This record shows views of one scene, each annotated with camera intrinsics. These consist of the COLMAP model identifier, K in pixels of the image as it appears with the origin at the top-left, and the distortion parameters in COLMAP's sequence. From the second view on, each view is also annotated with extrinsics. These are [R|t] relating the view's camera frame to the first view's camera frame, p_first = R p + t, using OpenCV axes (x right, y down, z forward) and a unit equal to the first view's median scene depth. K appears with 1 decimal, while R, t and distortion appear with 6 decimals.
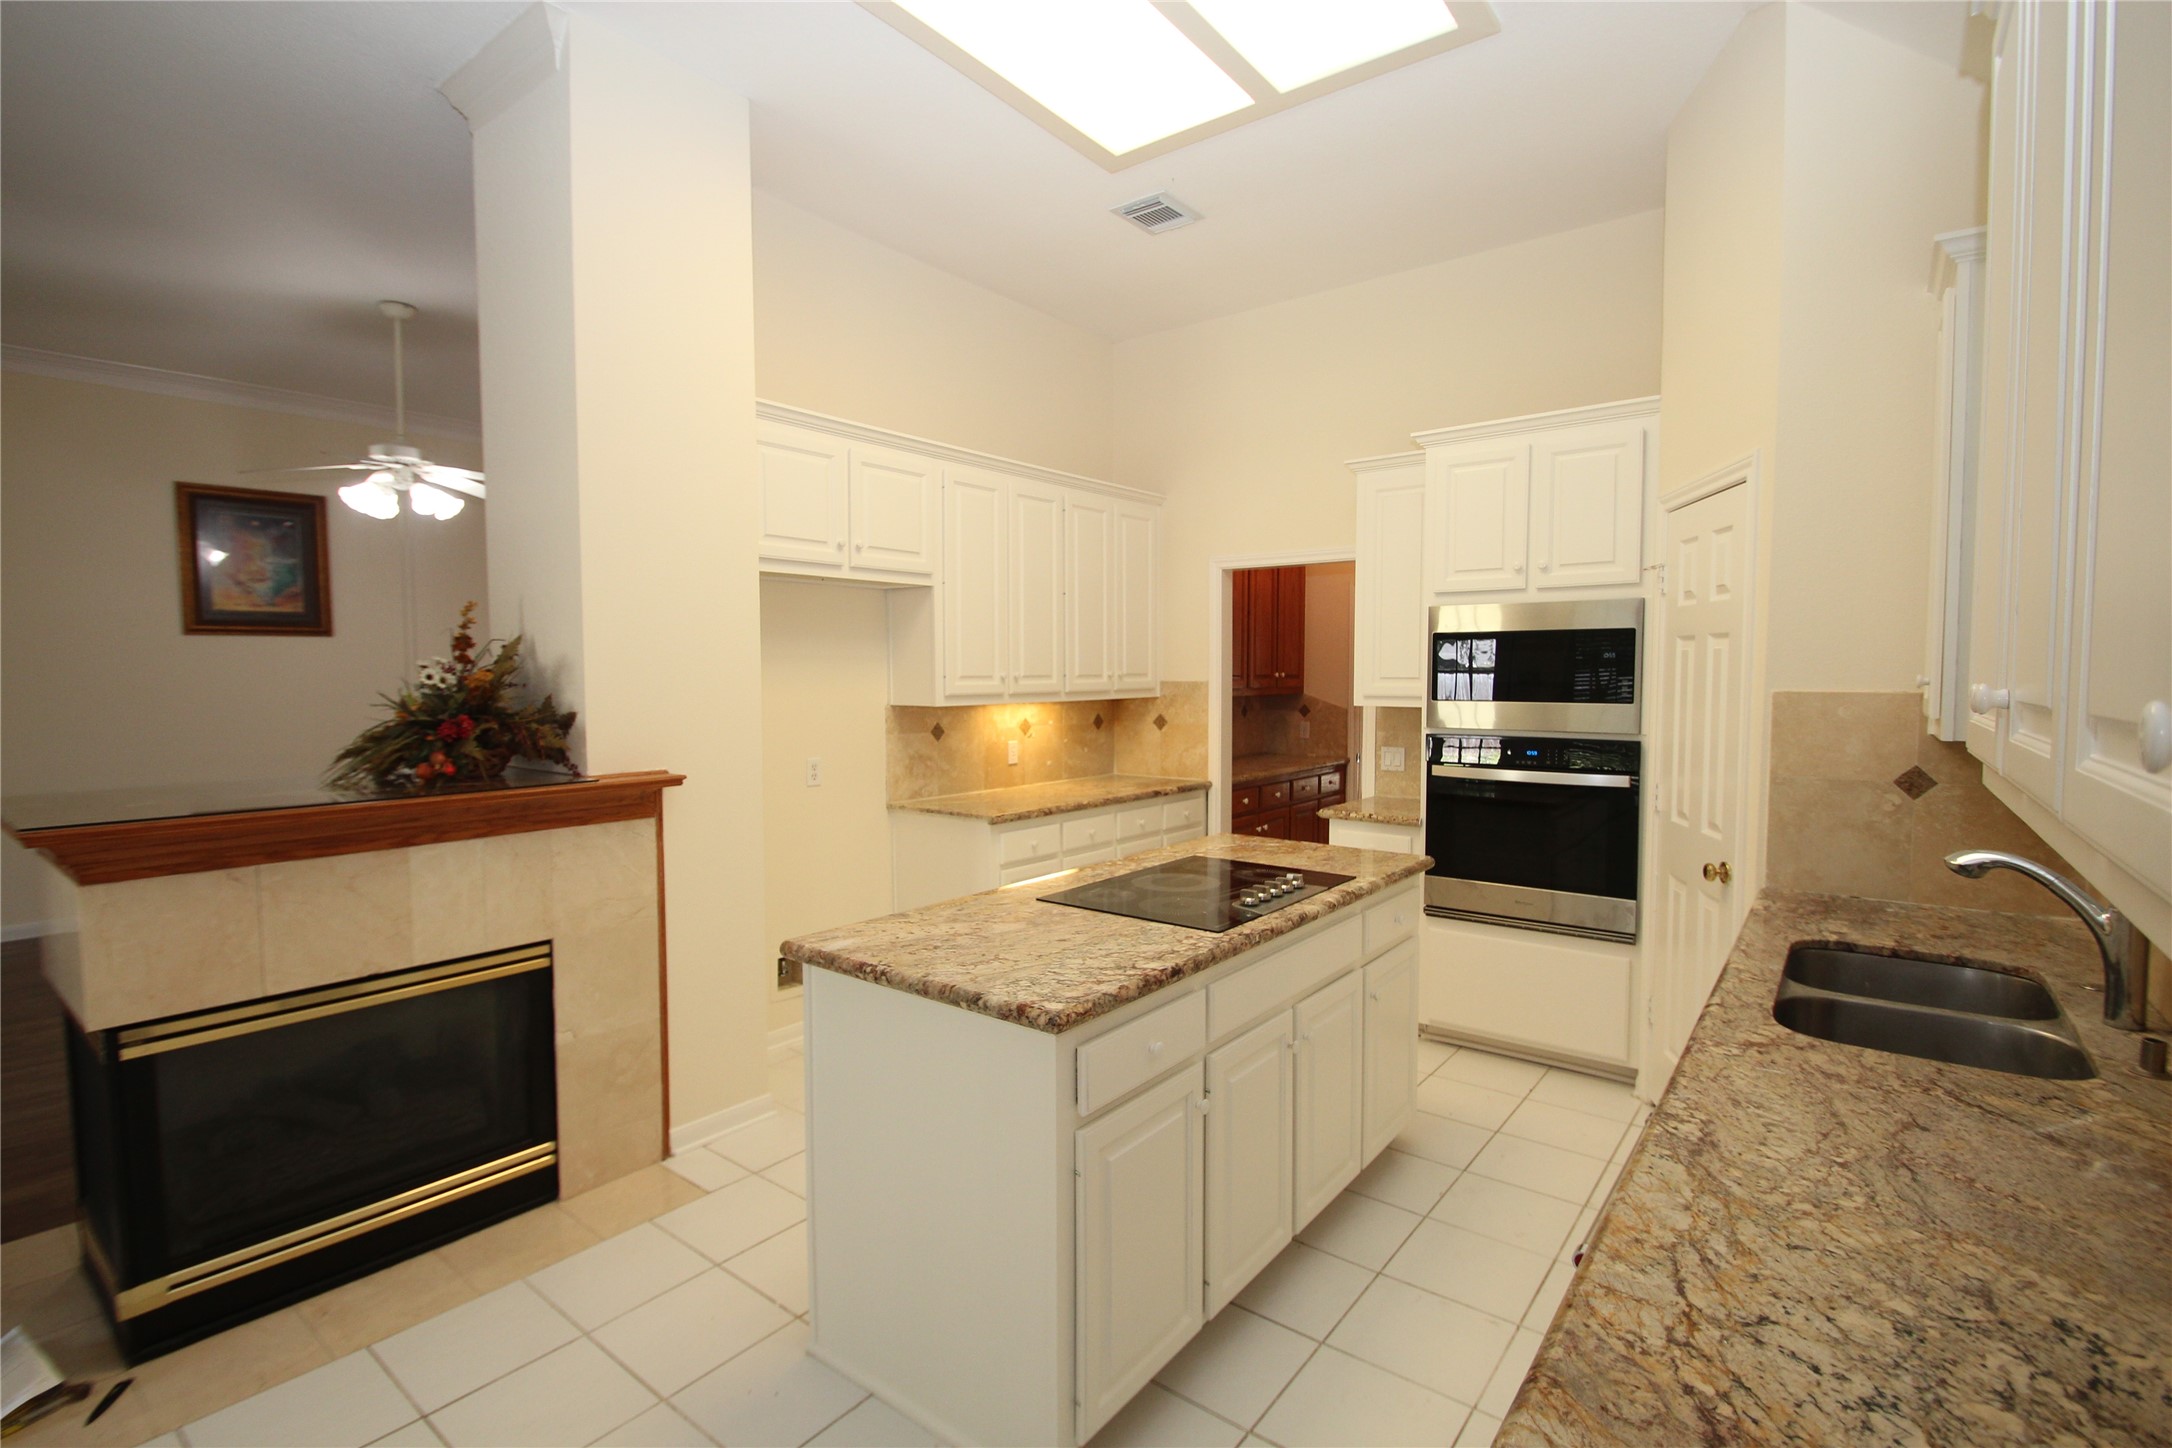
lens RADIAL K [[1006.0, 0, 1082.7], [0, 1006.0, 727.9], [0, 0, 1]] dist [0.010078, -0.016461]
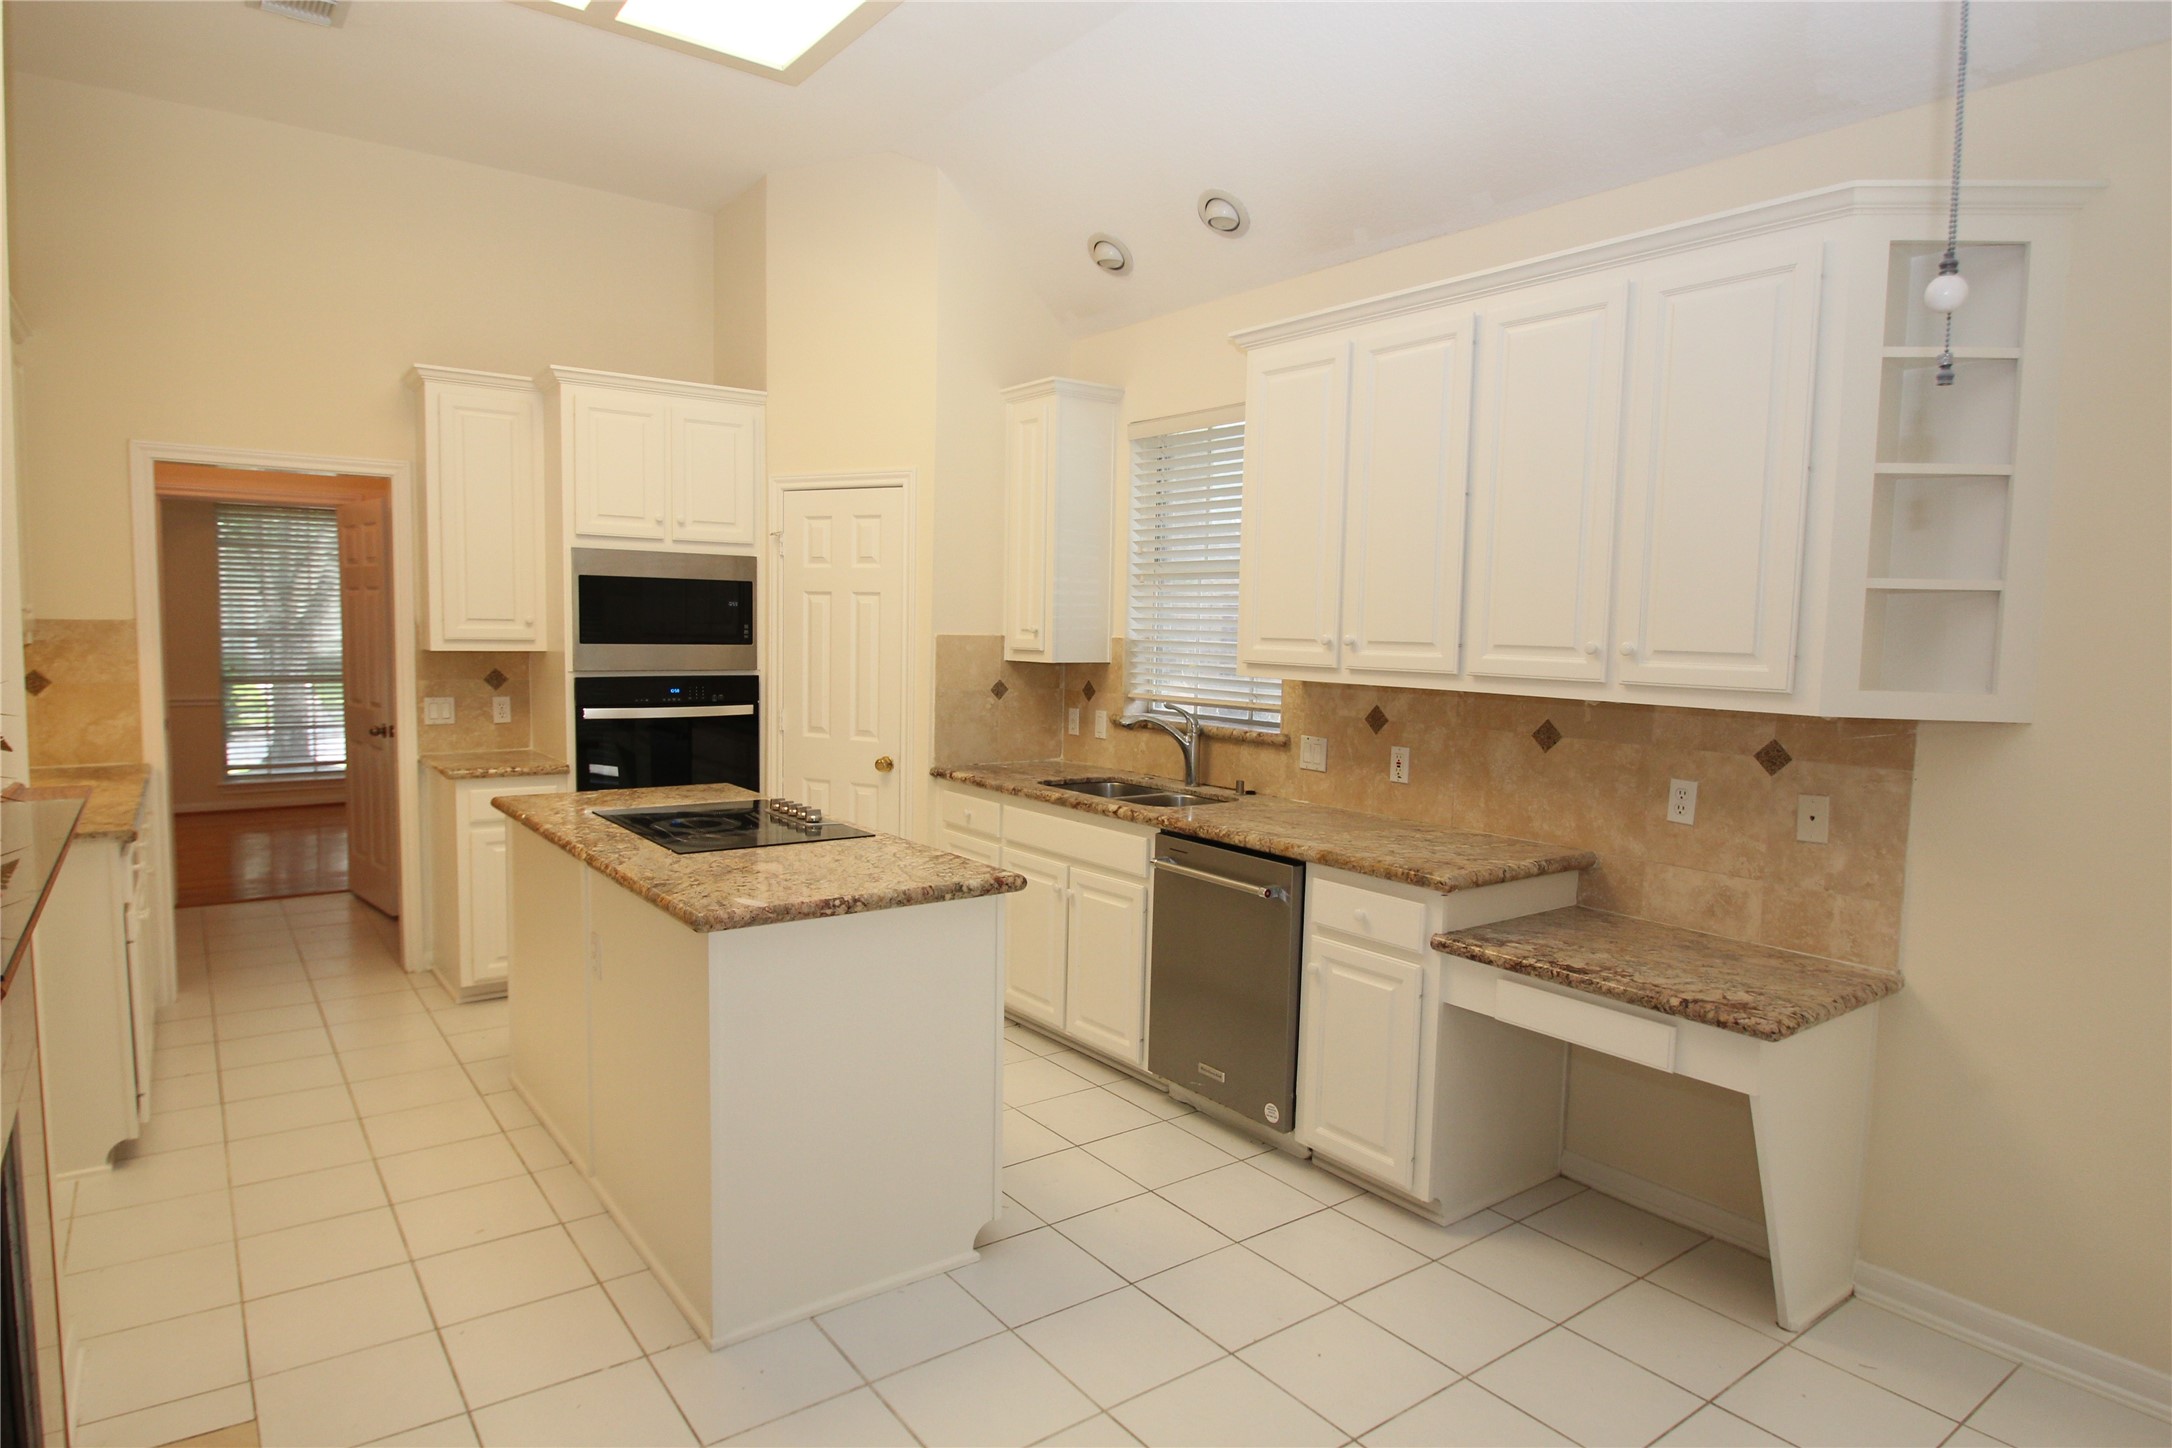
lens RADIAL K [[1235.6, 0, 1080.5], [0, 1235.6, 730.1], [0, 0, 1]] dist [-0.017273, -0.008313]
pose [[0.268115, -0.076617, 0.960335, -0.929509], [0.032675, 0.996982, 0.070418, -0.015804], [-0.962833, 0.012499, 0.269810, 0.273525]]
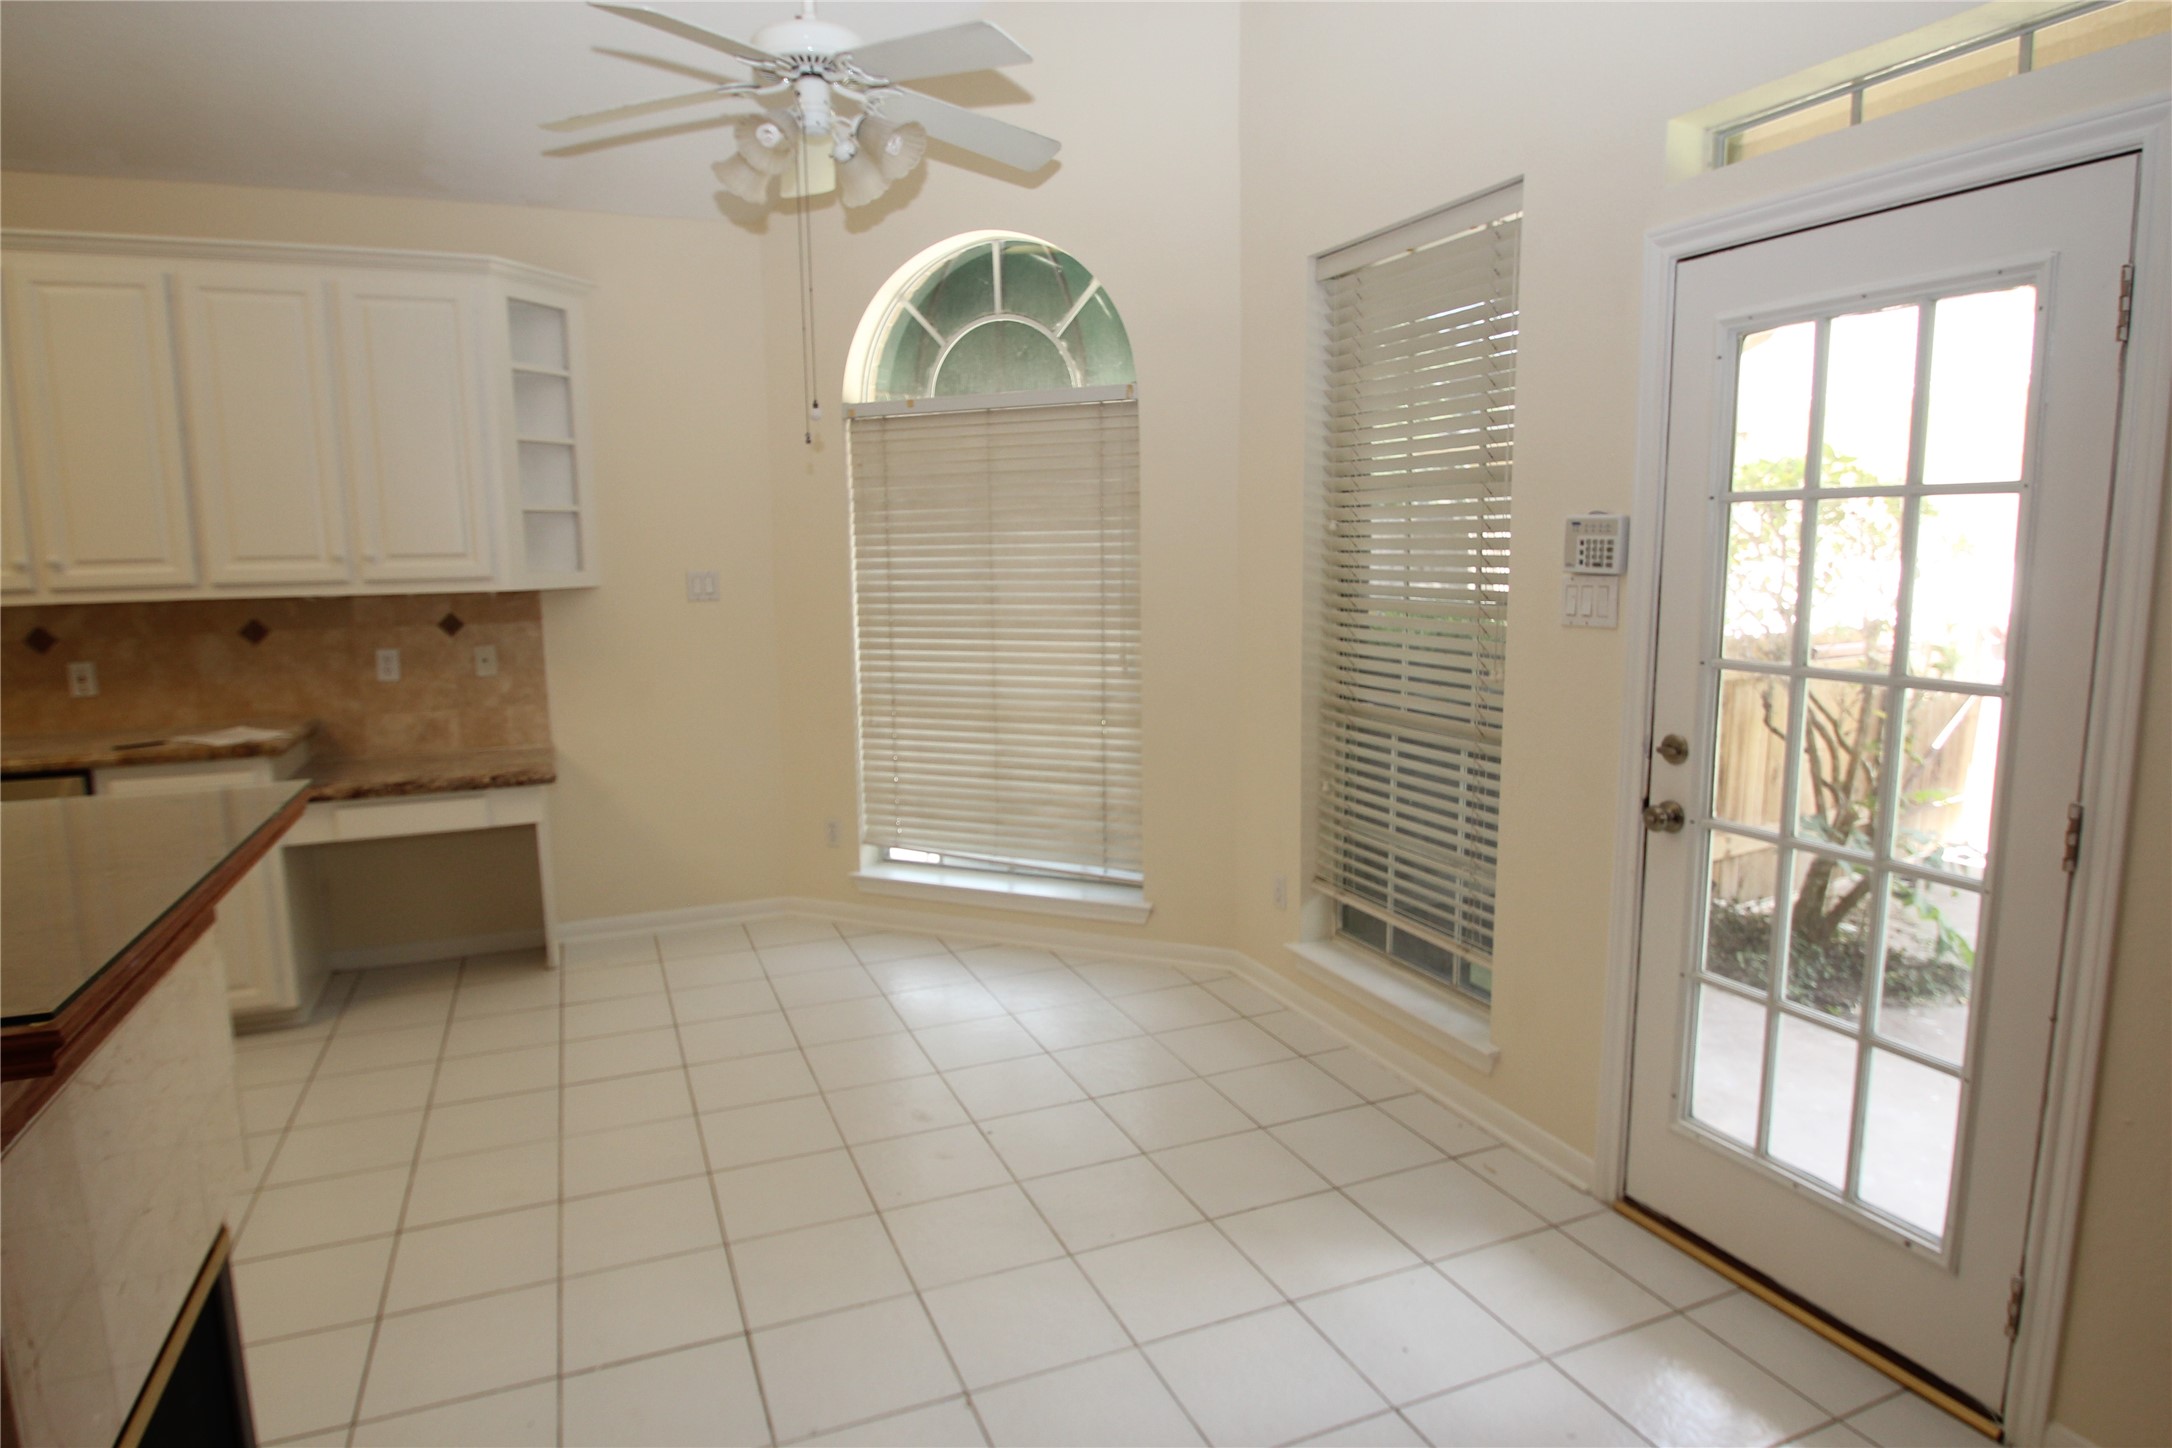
lens RADIAL K [[1235.6, 0, 1080.5], [0, 1235.6, 730.1], [0, 0, 1]] dist [-0.017273, -0.008313]
pose [[-0.870501, -0.060674, 0.488412, -1.219043], [0.042773, 0.979291, 0.197890, -0.041607], [-0.490304, 0.193154, -0.849879, 0.919424]]
